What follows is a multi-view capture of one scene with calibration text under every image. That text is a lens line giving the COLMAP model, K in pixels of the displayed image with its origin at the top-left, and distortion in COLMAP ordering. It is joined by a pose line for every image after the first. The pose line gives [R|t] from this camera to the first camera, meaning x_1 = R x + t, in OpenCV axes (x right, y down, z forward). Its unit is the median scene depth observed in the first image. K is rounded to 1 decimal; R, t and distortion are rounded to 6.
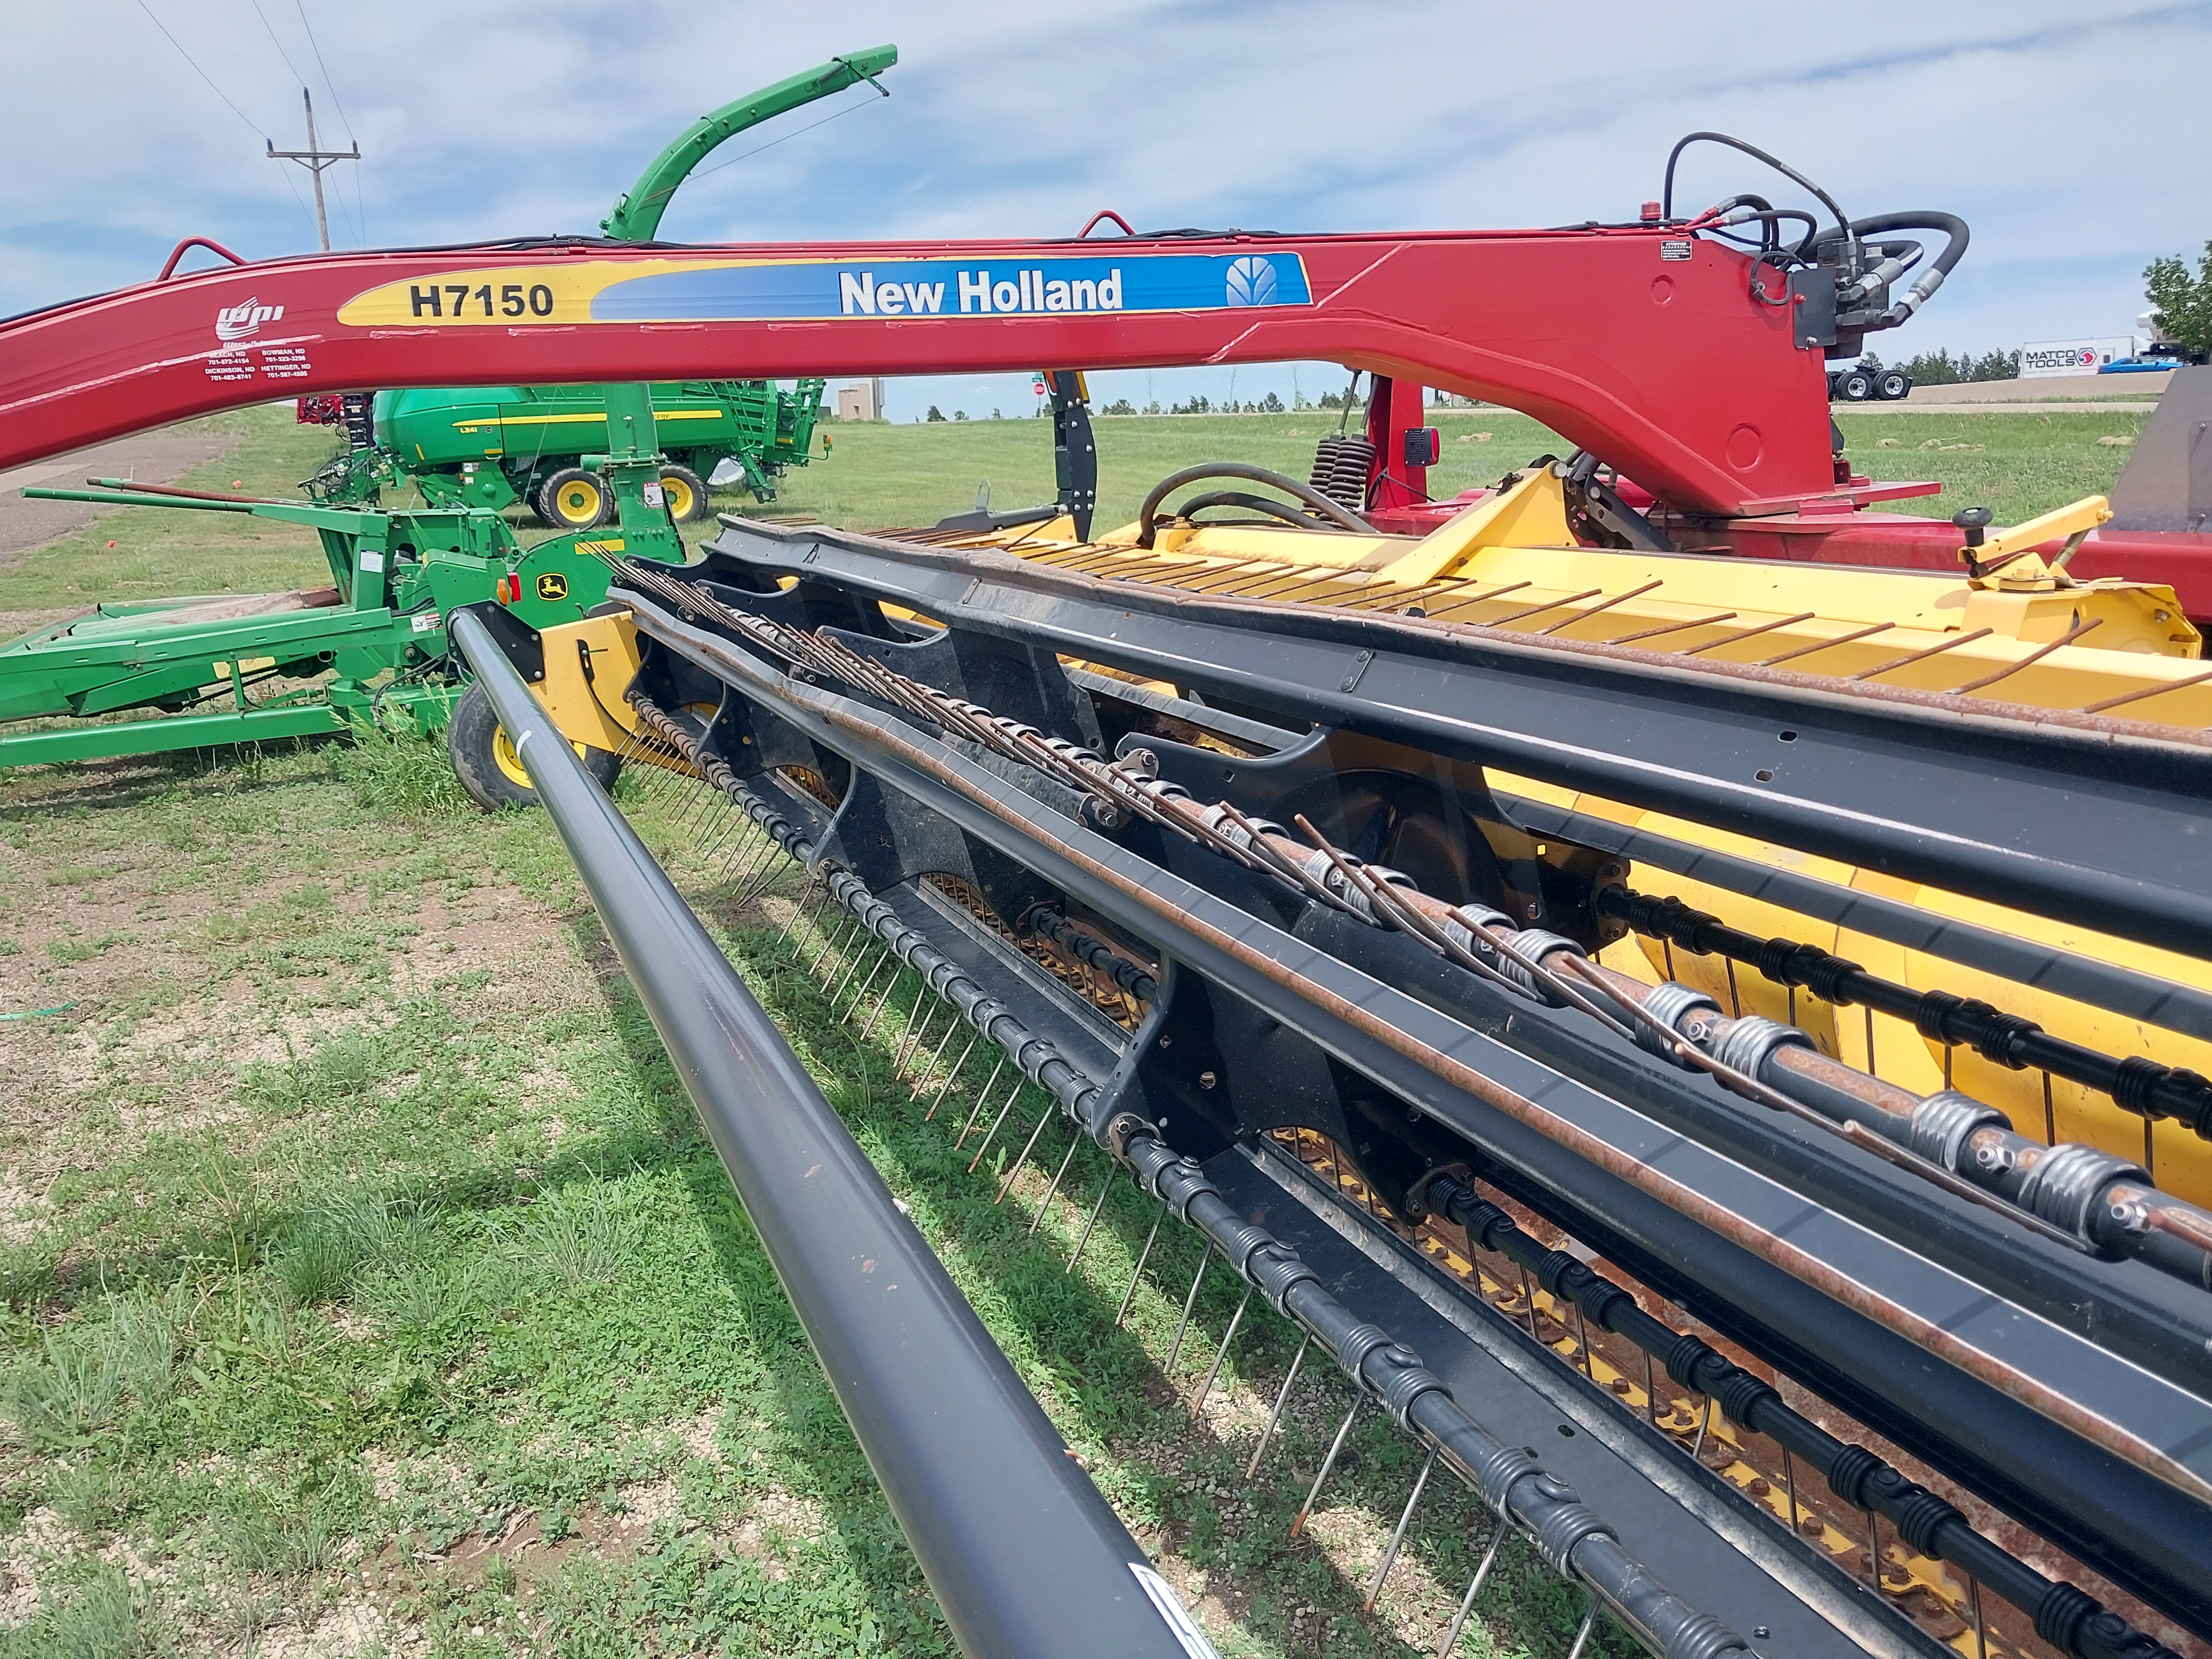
lens RADIAL K [[1787.2, 0, 1106.0], [0, 1787.2, 829.5], [0, 0, 1]] dist [-0.000799, 0.008339]
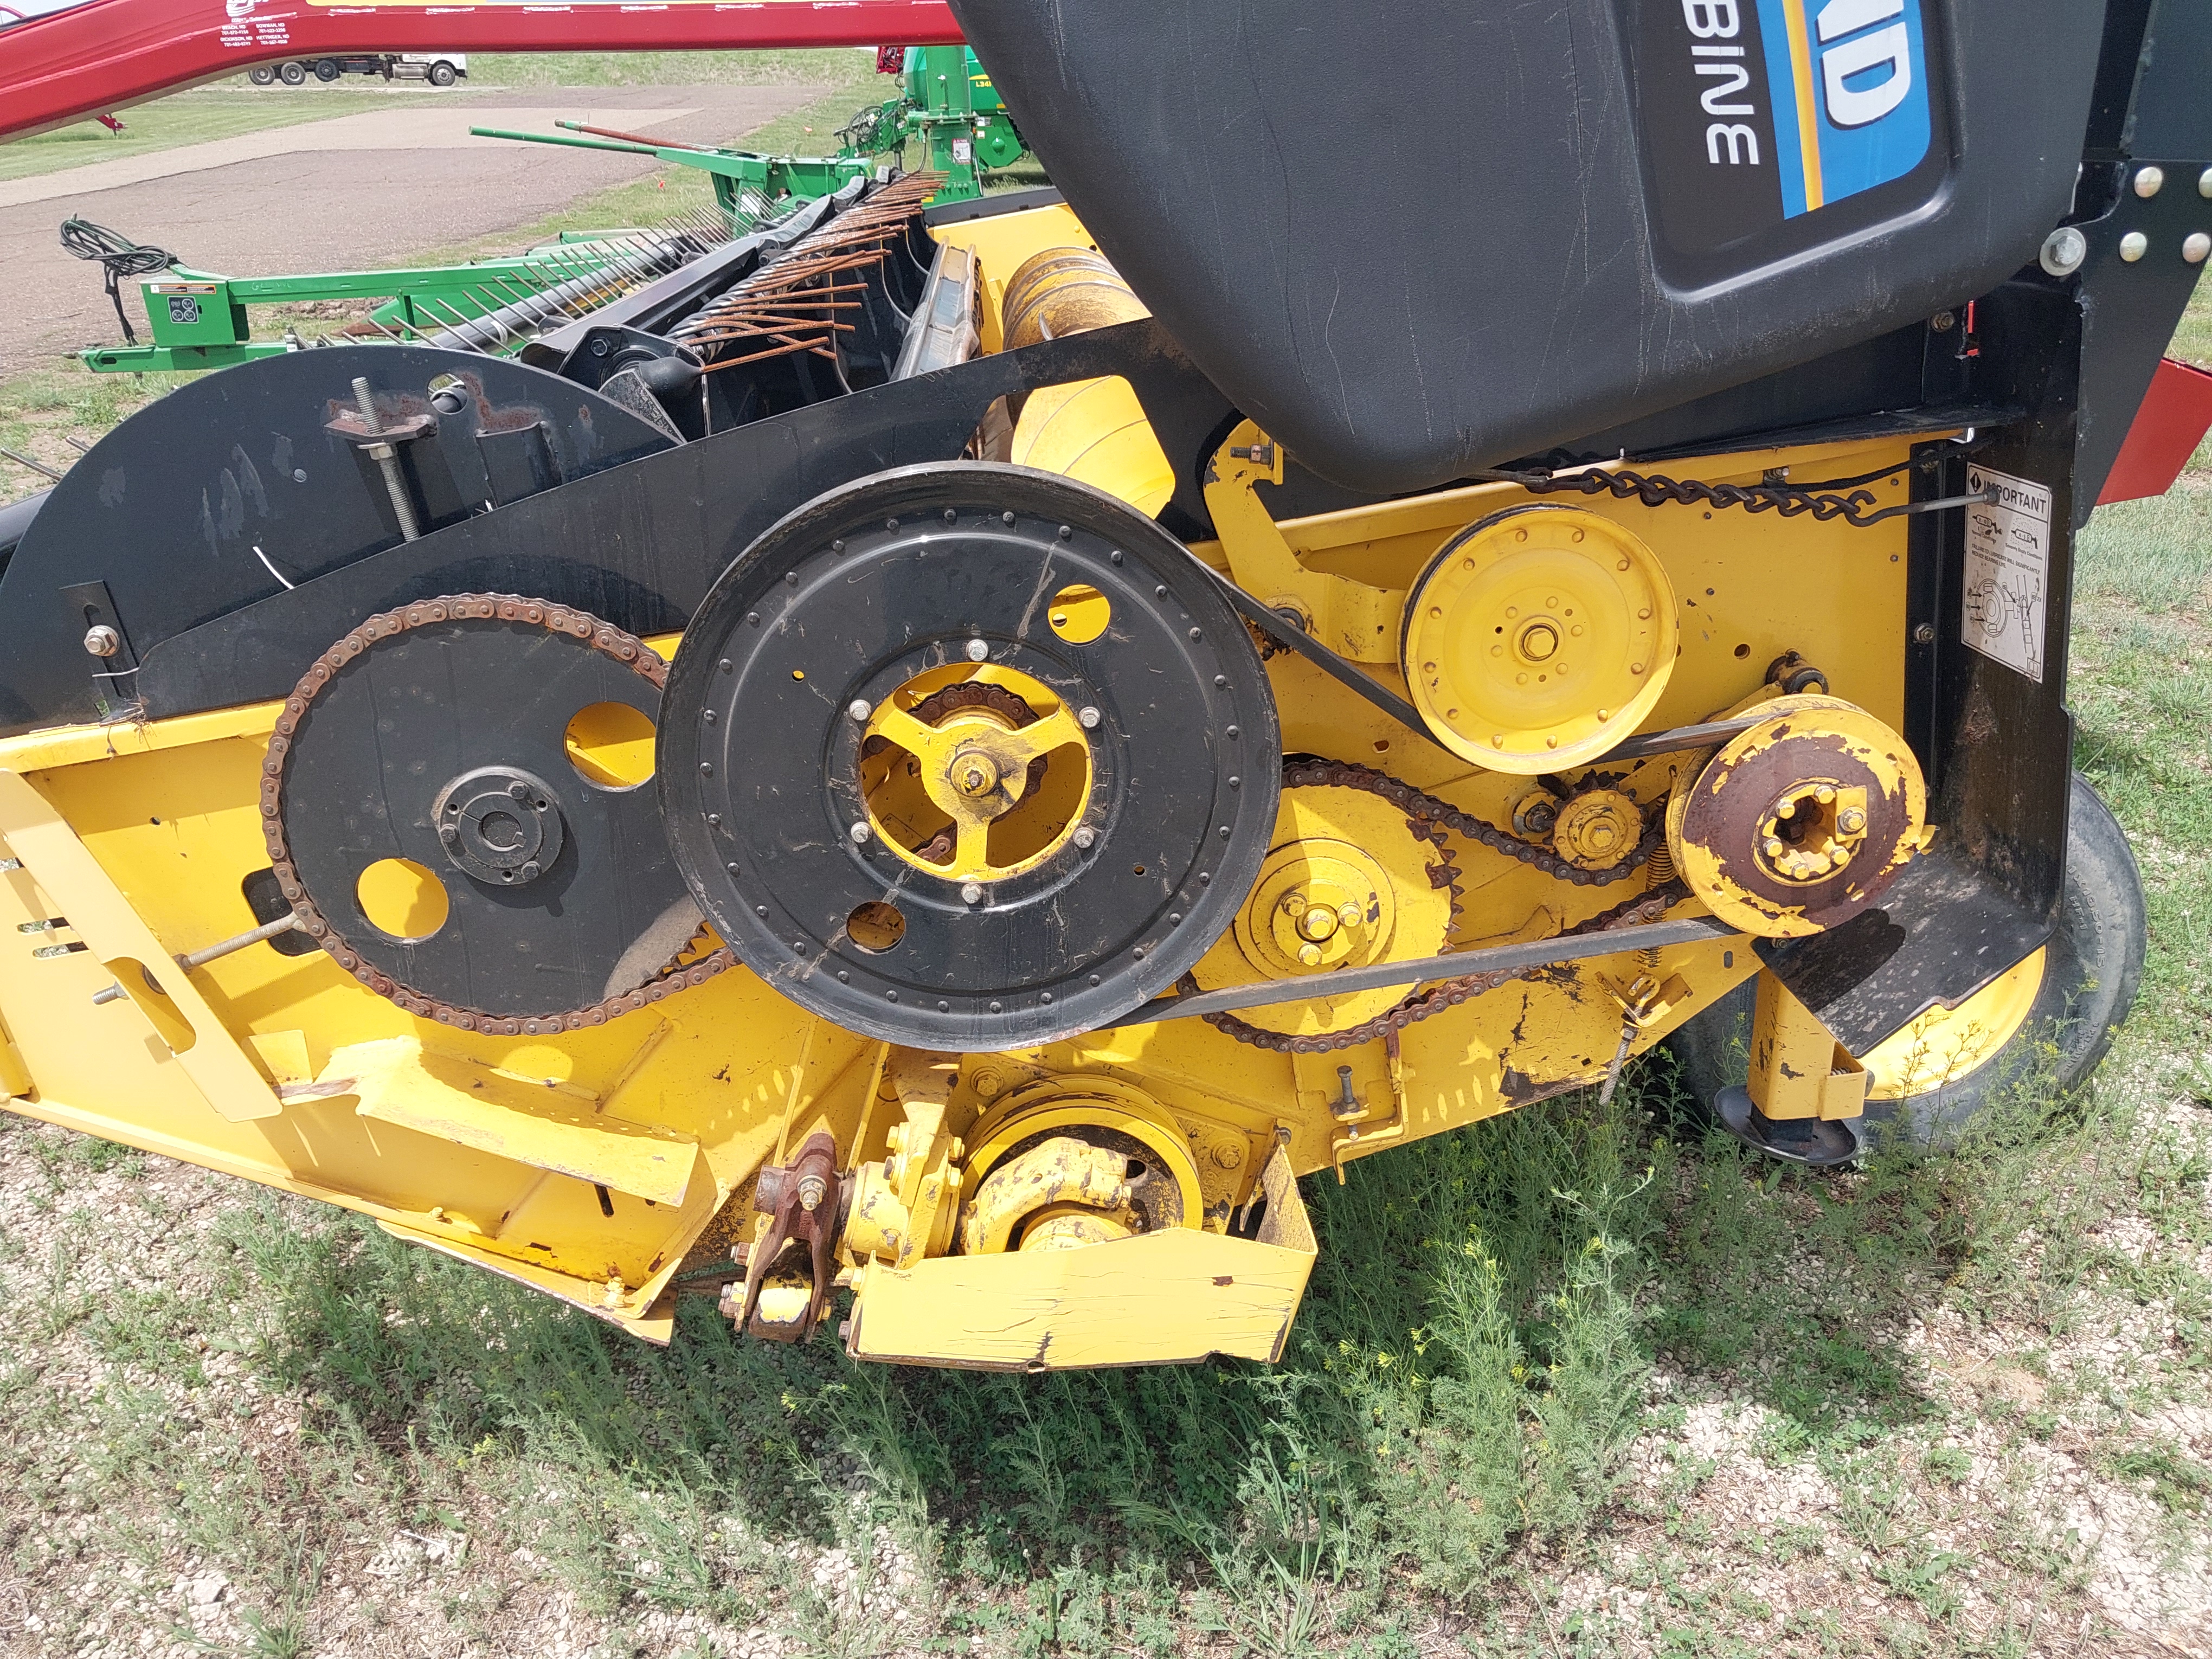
lens RADIAL K [[1787.2, 0, 1106.0], [0, 1787.2, 829.5], [0, 0, 1]] dist [-0.000799, 0.008339]
pose [[0.947306, 0.143935, -0.286172, 0.173572], [-0.092930, 0.978431, 0.184493, 0.008354], [0.306554, -0.148177, 0.940249, -0.057488]]
